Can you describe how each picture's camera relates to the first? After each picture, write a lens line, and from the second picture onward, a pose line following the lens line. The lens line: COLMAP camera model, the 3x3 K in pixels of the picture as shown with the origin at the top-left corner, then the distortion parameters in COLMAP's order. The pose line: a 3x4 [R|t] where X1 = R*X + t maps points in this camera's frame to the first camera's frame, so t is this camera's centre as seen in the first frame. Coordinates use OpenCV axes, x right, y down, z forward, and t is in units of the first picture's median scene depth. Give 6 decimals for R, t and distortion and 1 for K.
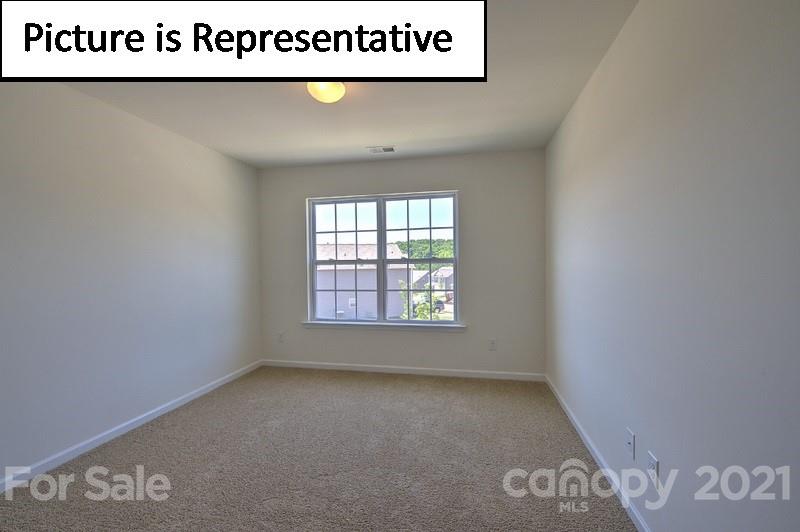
lens RADIAL K [[360.1, 0, 402.6], [0, 360.1, 267.8], [0, 0, 1]] dist [-0.007851, 0.000871]
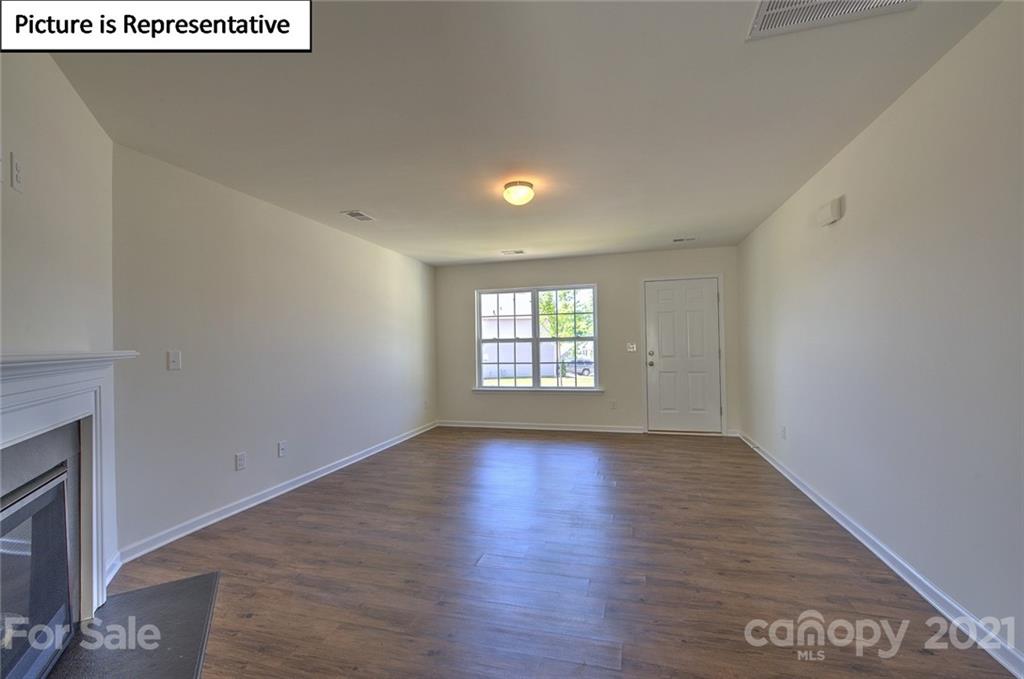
lens RADIAL K [[435.2, 0, 510.6], [0, 435.2, 332.0], [0, 0, 1]] dist [0.006110, -0.002830]
pose [[0.998533, -0.007977, -0.053564, -0.064413], [0.005795, 0.999151, -0.040778, 0.016662], [0.053844, 0.040408, 0.997731, -0.512663]]
